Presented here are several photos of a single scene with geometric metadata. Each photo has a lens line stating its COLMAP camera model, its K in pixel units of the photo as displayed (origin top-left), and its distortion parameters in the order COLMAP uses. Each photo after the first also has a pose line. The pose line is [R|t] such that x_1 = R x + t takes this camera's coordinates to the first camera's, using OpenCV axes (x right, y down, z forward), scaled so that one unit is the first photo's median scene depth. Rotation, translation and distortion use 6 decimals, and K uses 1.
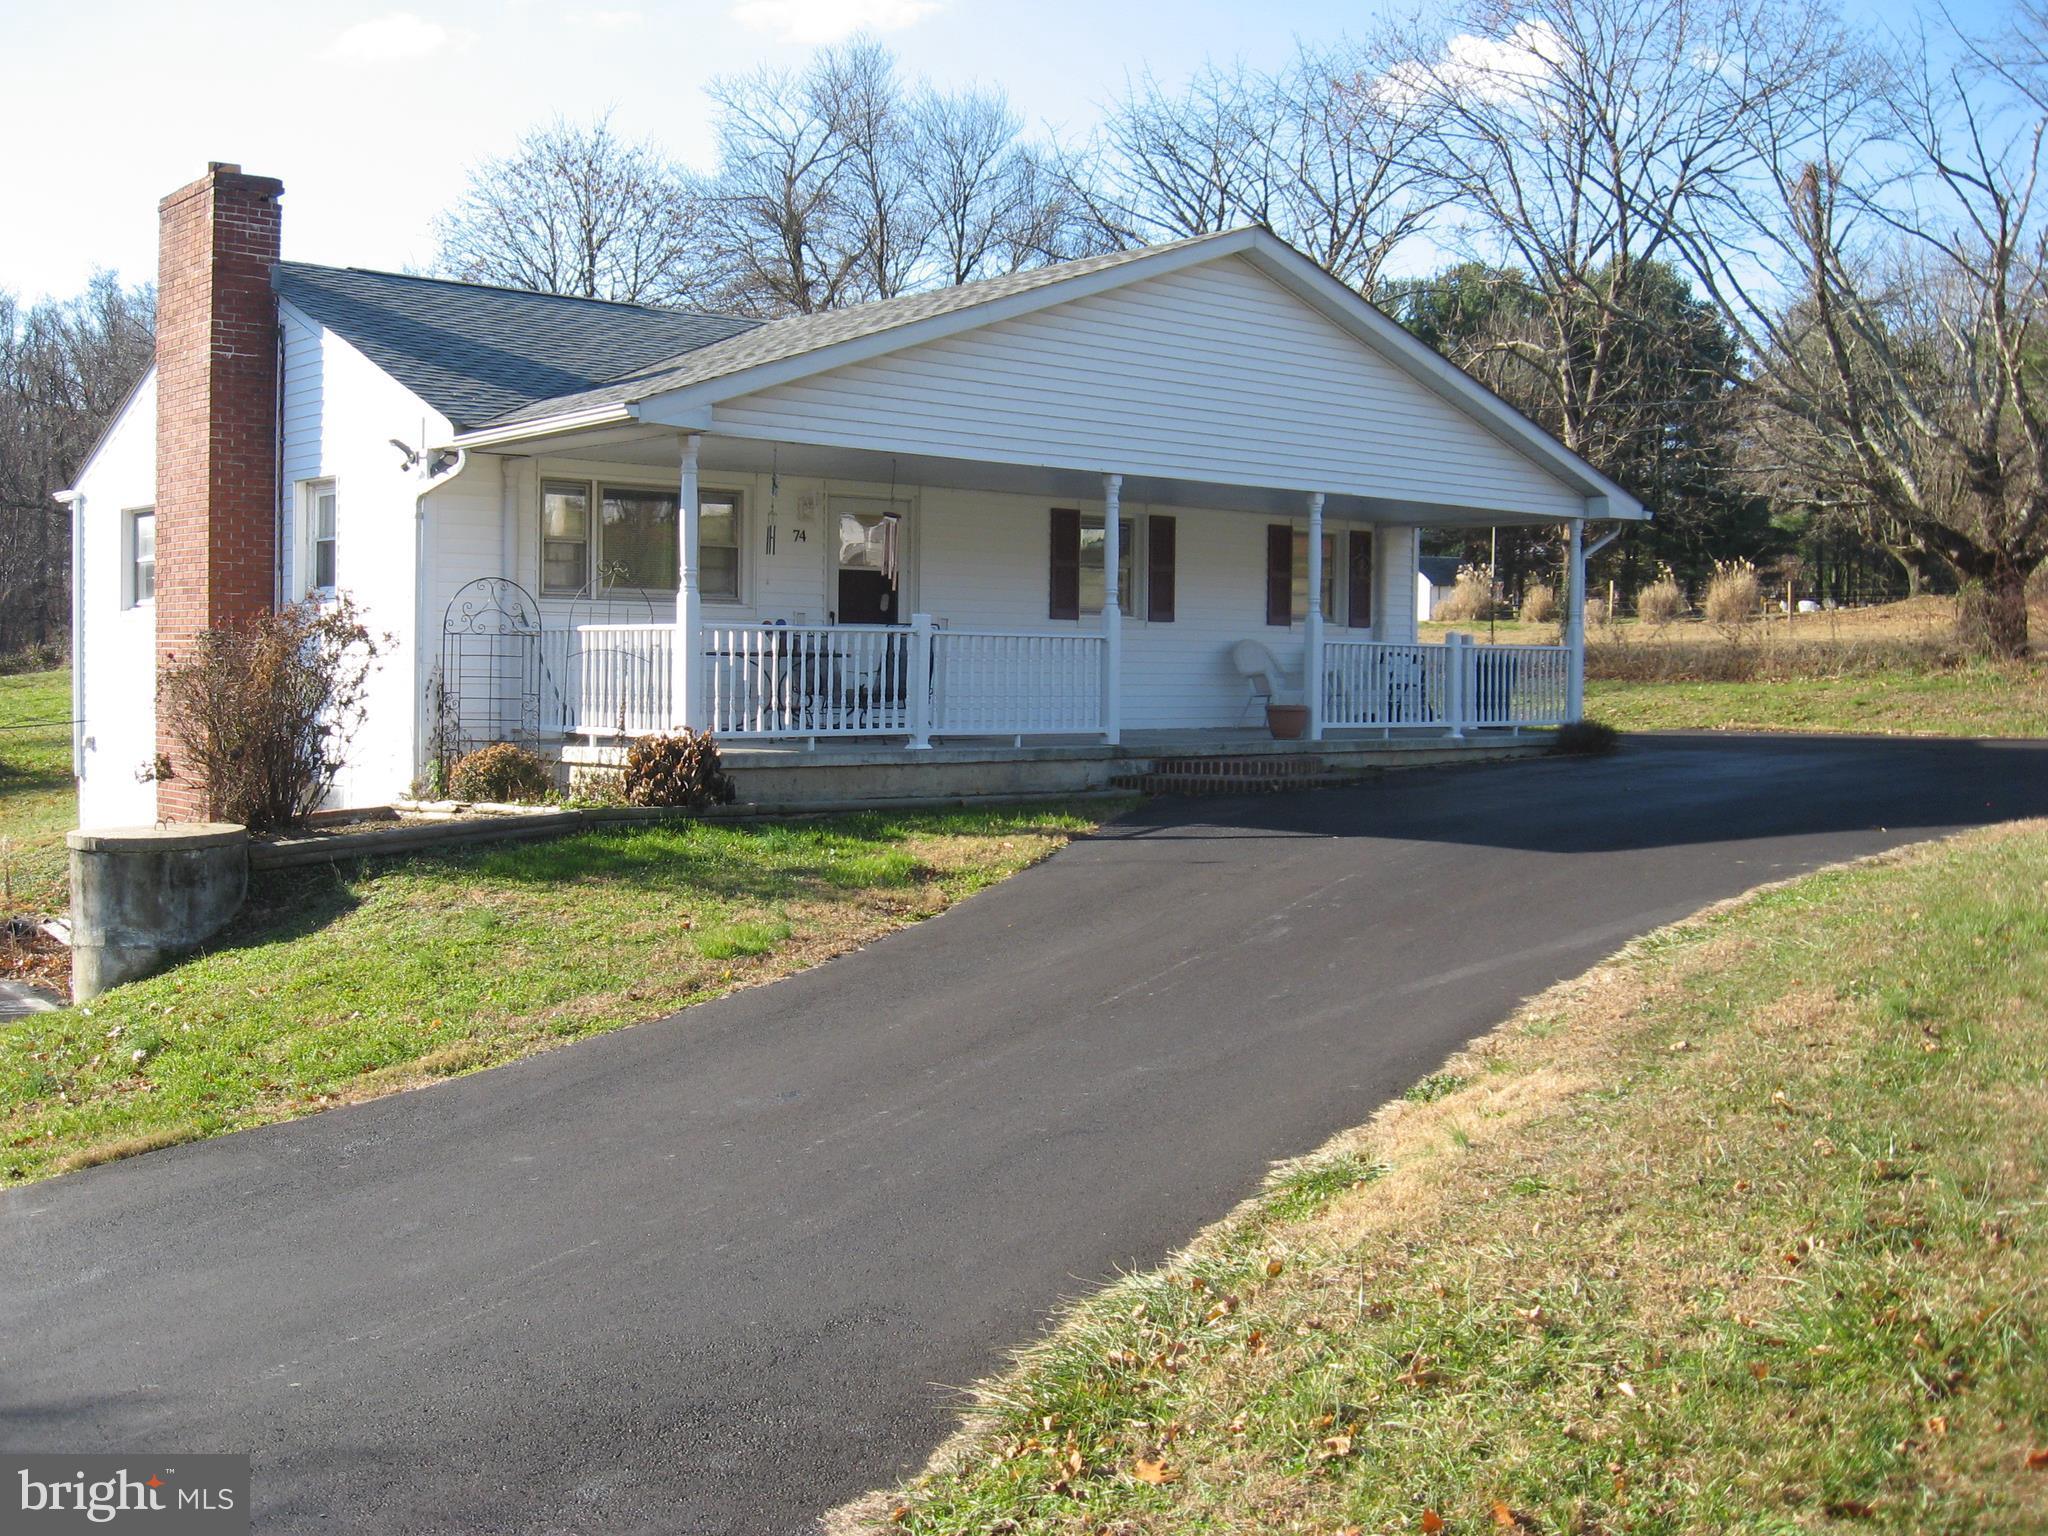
lens RADIAL K [[2135.0, 0, 1007.3], [0, 2135.0, 754.6], [0, 0, 1]] dist [-0.136699, 0.070848]
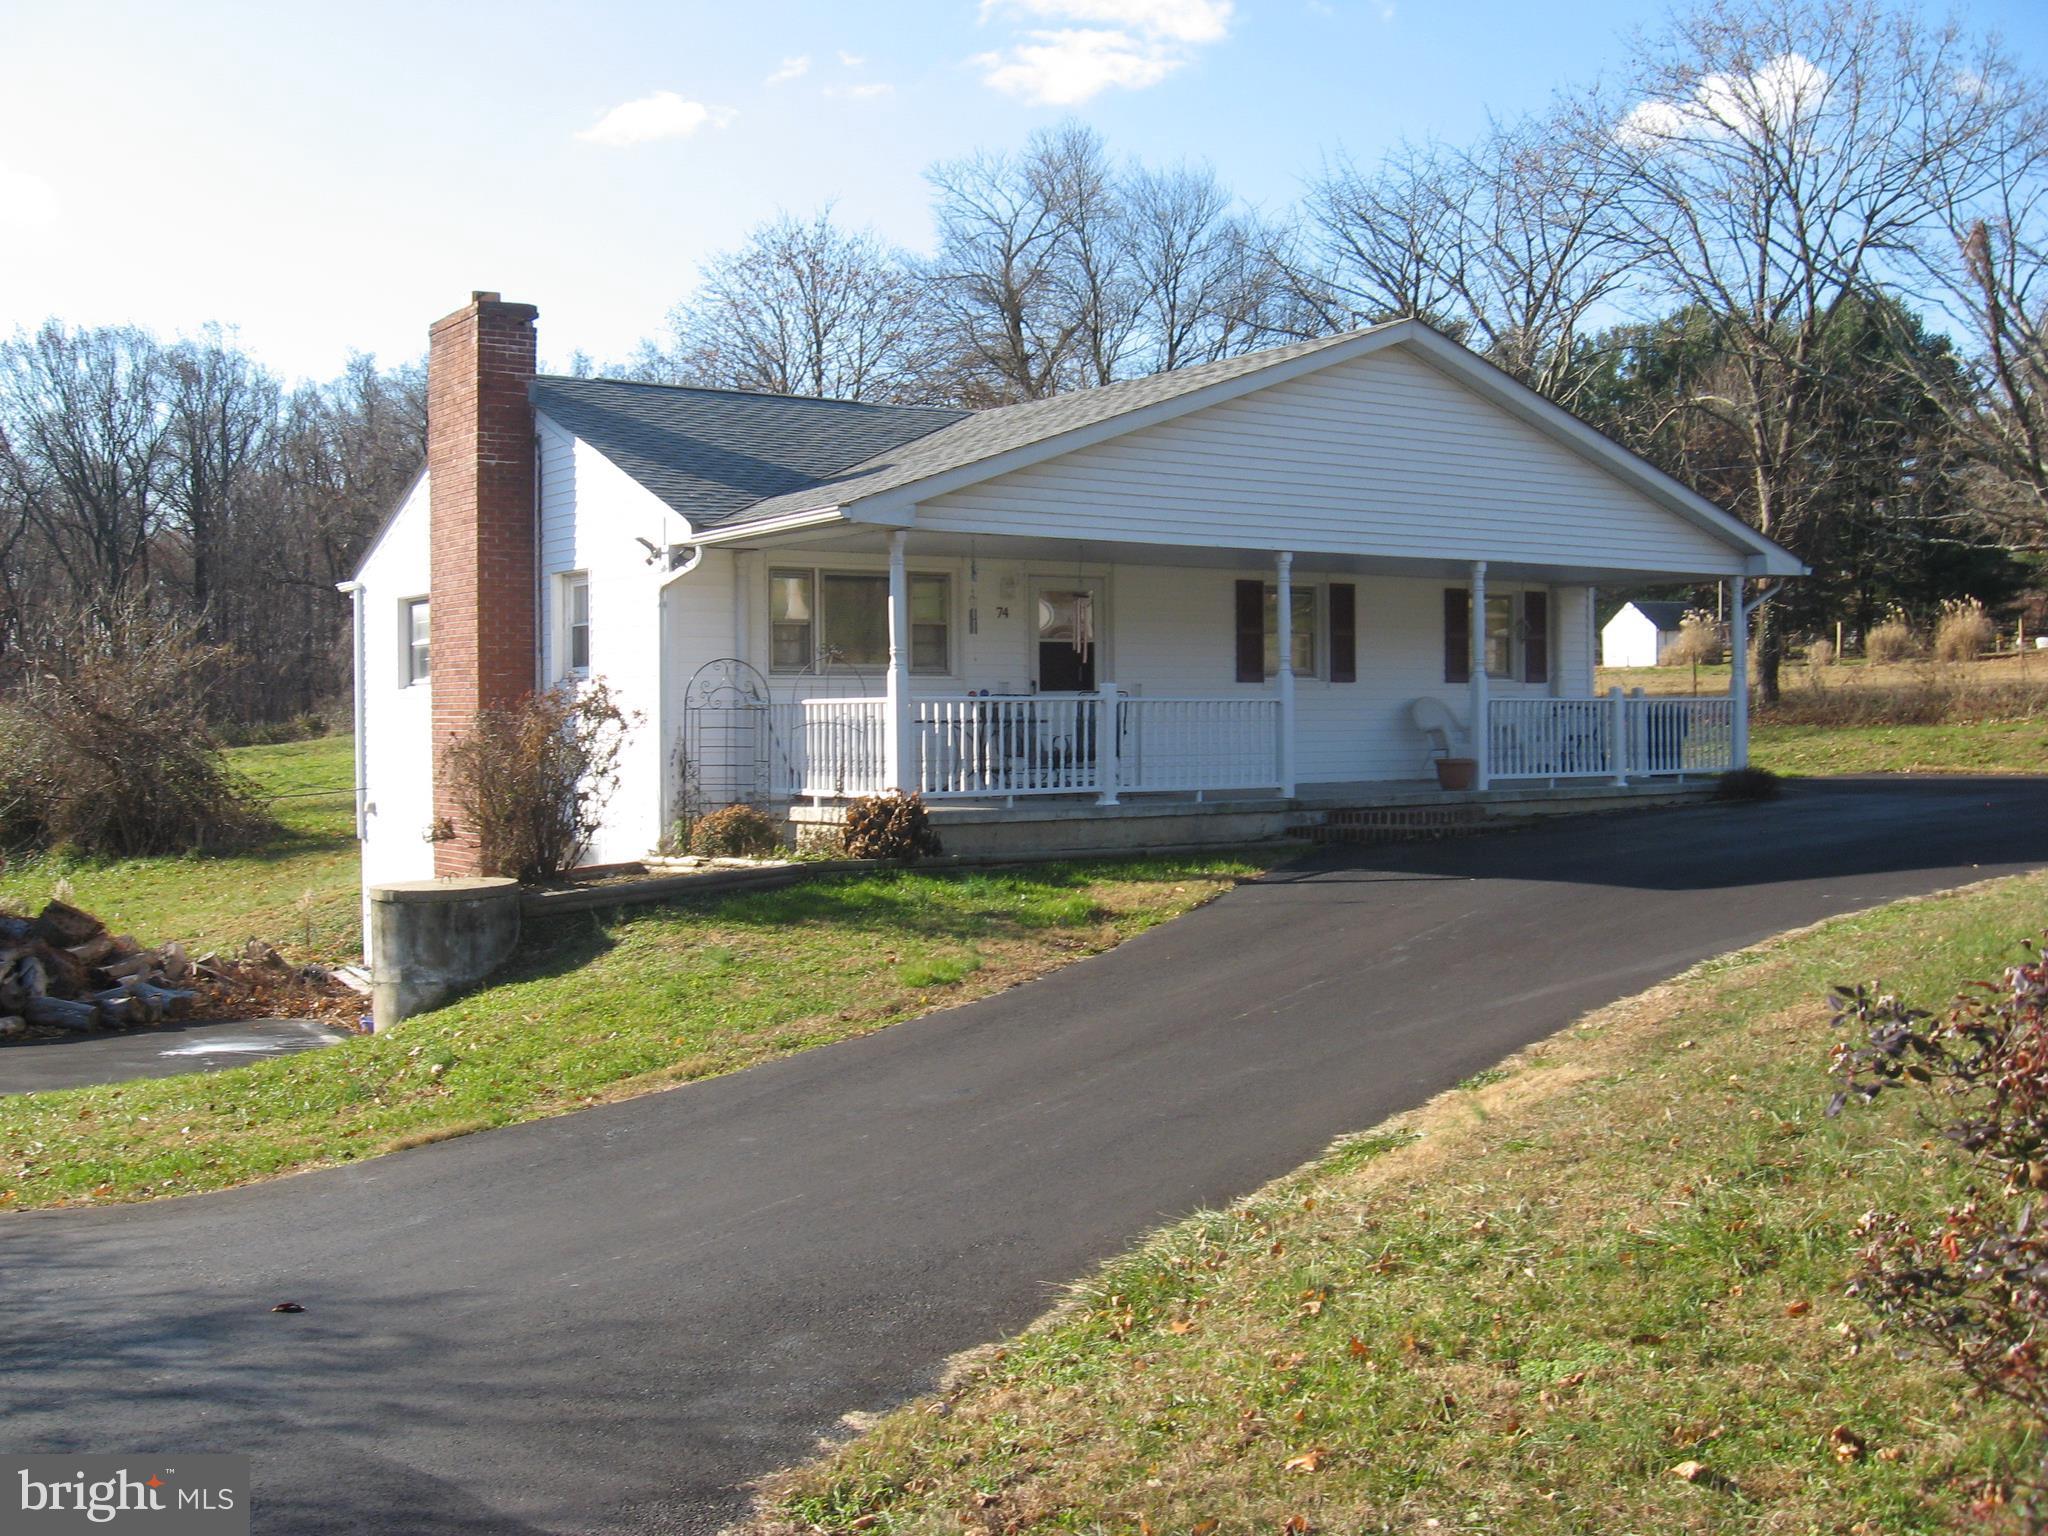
lens RADIAL K [[2135.0, 0, 1007.3], [0, 2135.0, 754.6], [0, 0, 1]] dist [-0.136699, 0.070848]
pose [[0.993598, -0.016573, -0.111750, 0.029118], [0.013801, 0.999579, -0.025532, -0.001027], [0.112126, 0.023827, 0.993408, -0.102534]]
